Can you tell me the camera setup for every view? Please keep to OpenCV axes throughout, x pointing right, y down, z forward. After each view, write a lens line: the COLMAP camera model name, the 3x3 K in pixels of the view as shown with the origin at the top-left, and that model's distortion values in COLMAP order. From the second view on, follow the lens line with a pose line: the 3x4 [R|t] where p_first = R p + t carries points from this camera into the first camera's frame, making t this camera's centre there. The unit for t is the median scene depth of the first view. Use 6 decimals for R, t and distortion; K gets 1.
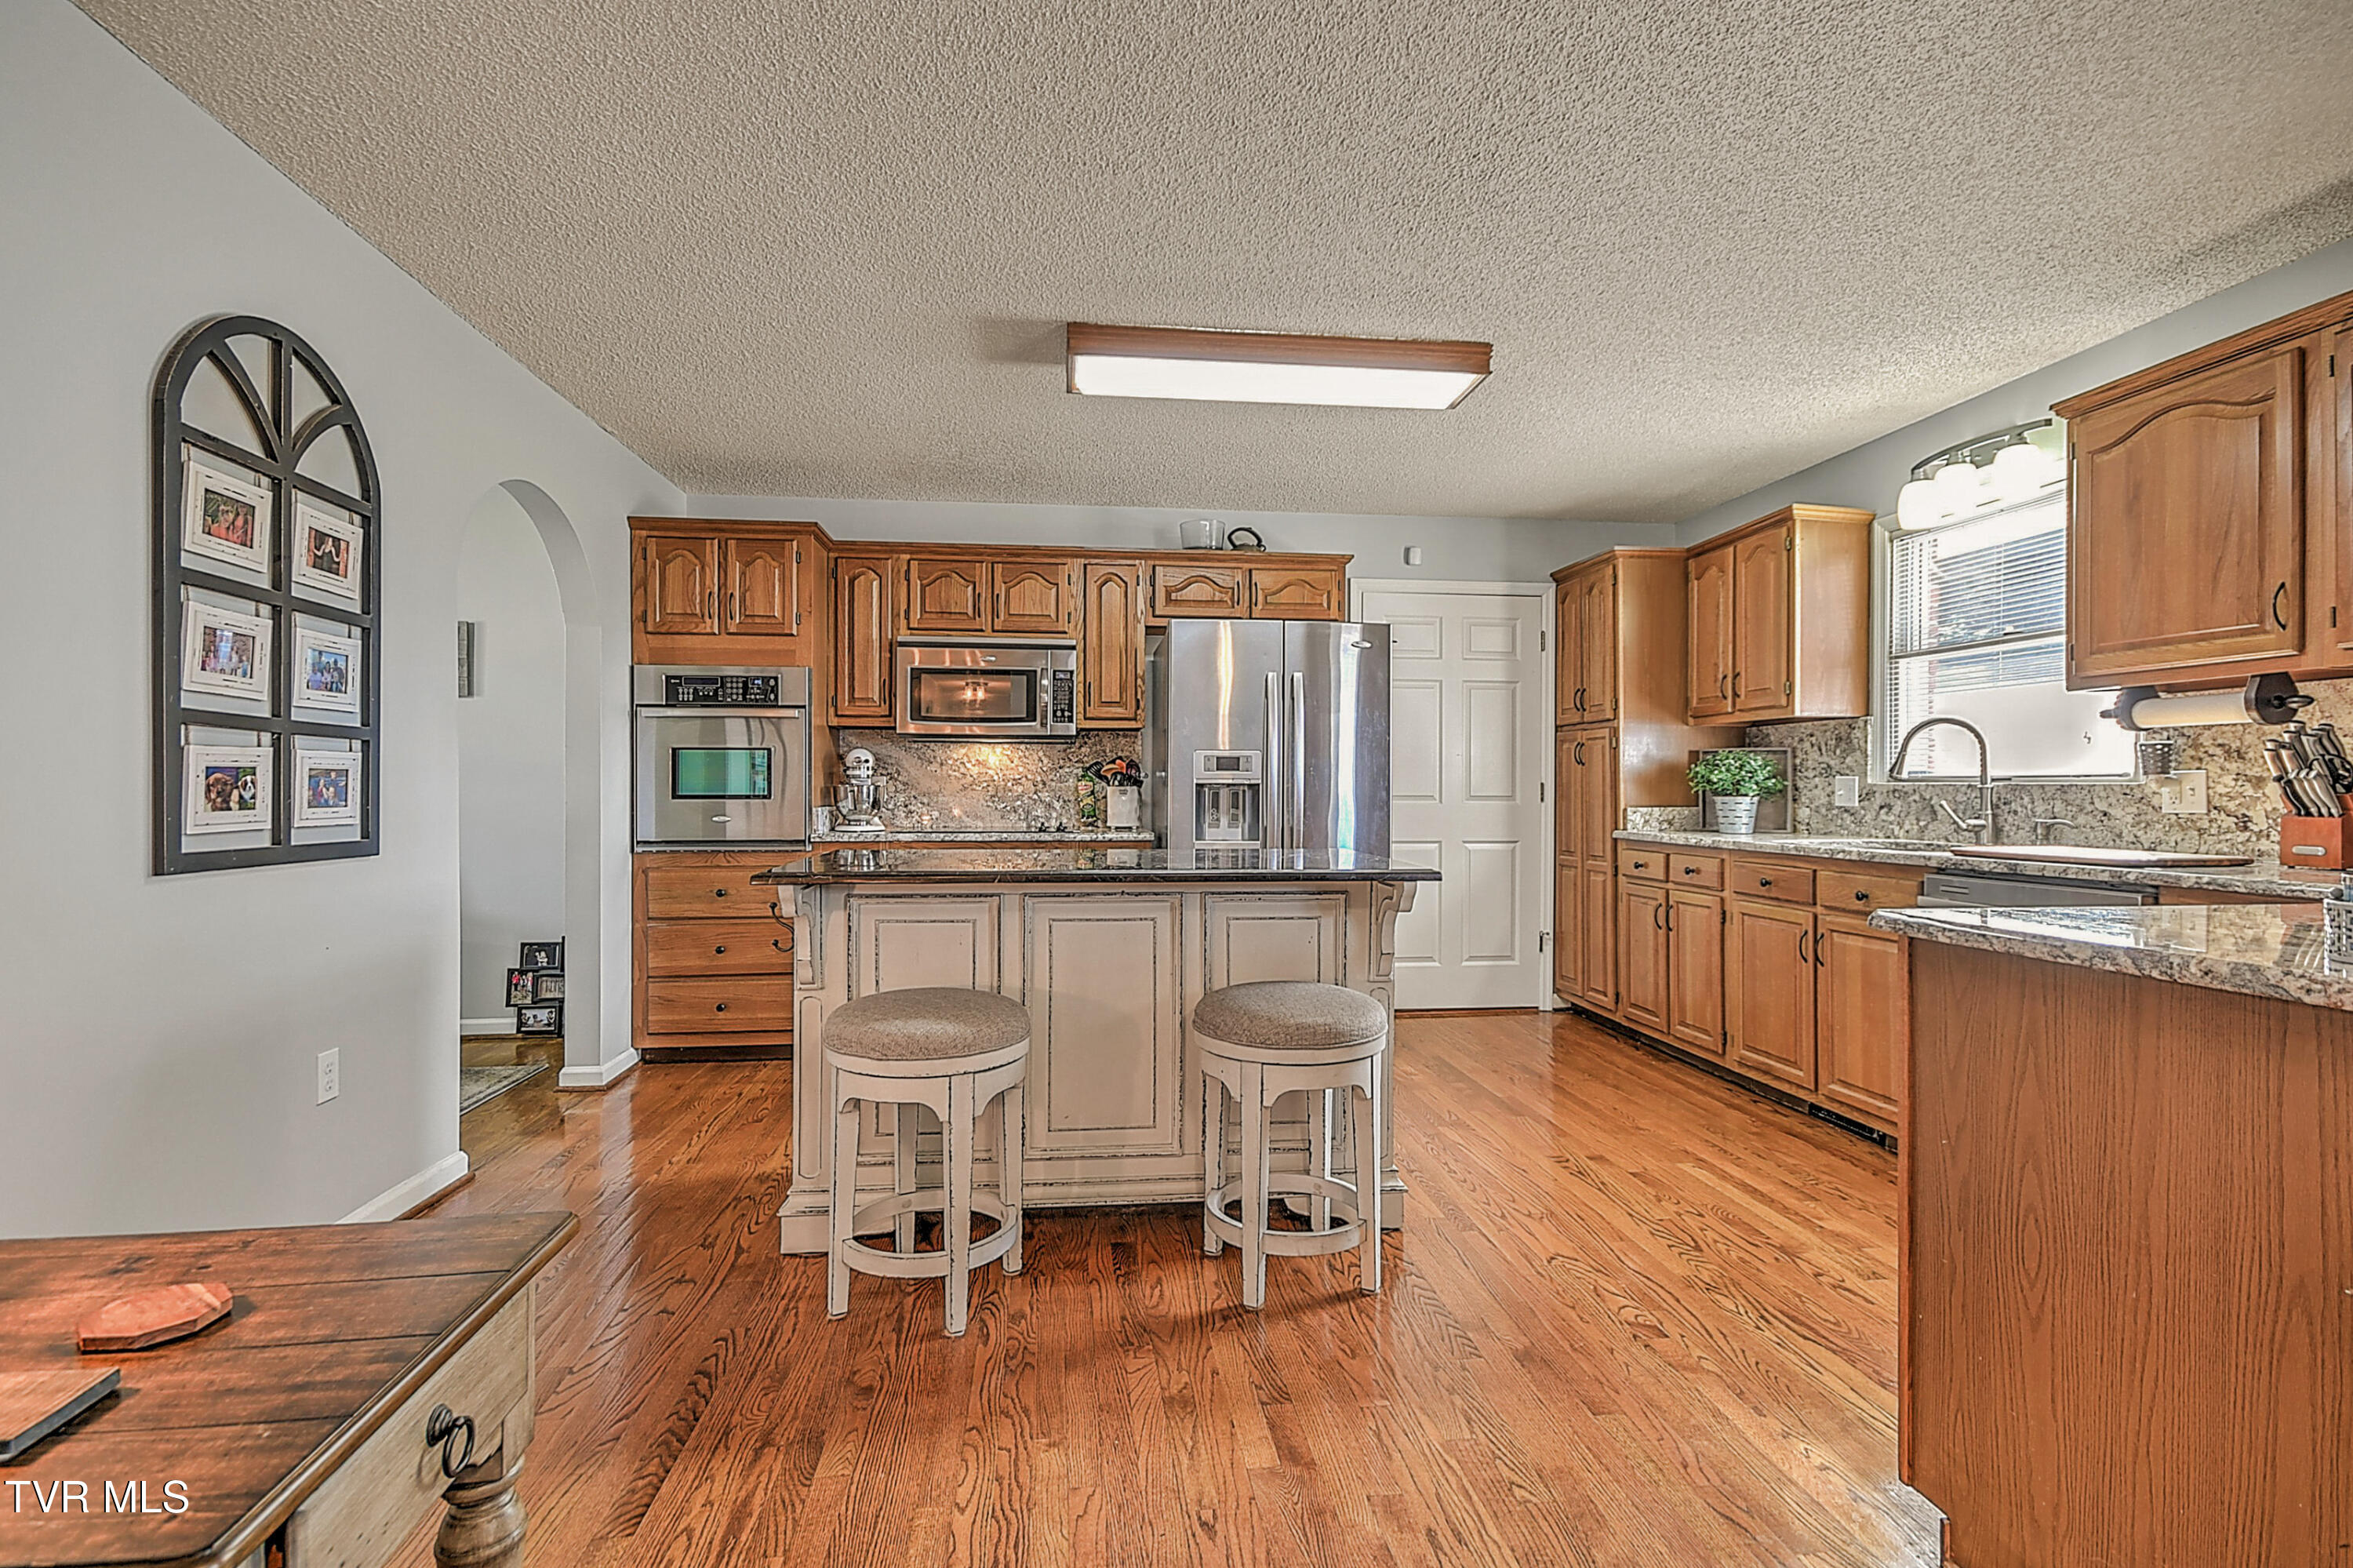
lens RADIAL K [[1068.0, 0, 1180.9], [0, 1068.0, 784.6], [0, 0, 1]] dist [0.003697, -0.000405]
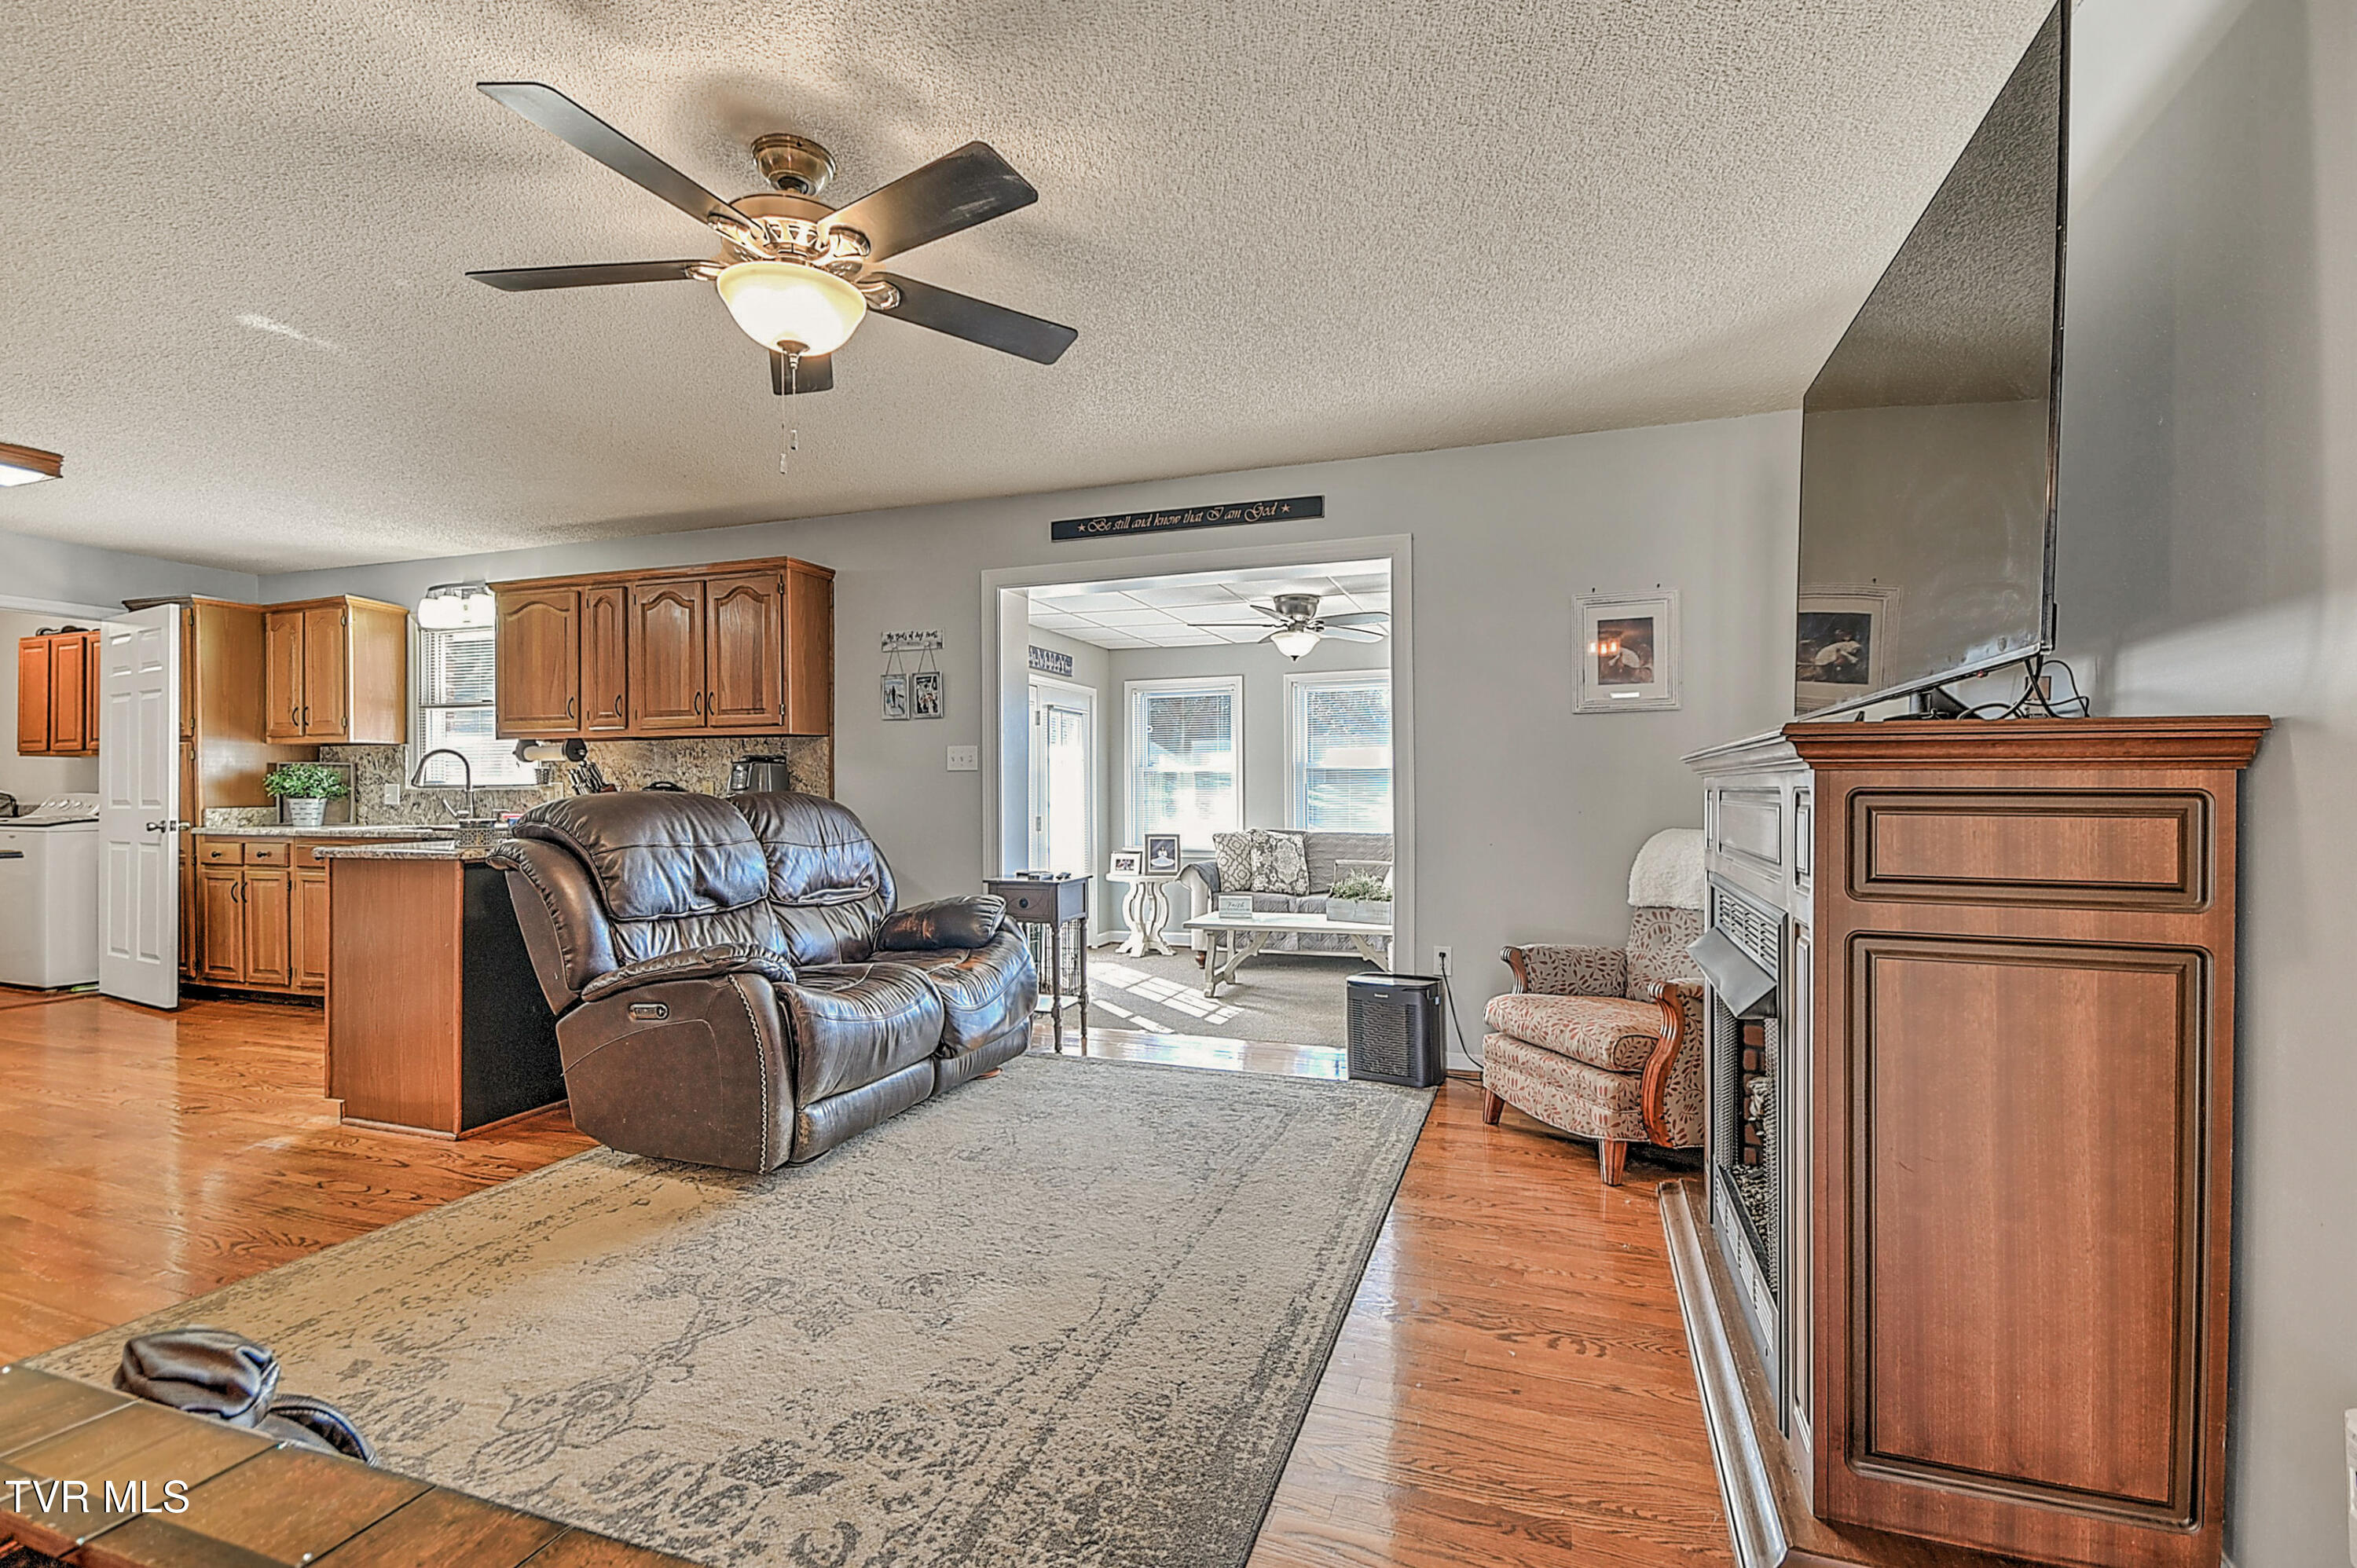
lens RADIAL K [[1069.8, 0, 1185.9], [0, 1069.8, 787.2], [0, 0, 1]] dist [0.003697, -0.000405]
pose [[0.439919, -0.002816, 0.898033, -0.222698], [0.000684, 0.999996, 0.002800, -0.006450], [-0.898037, -0.000617, 0.439919, -0.636109]]
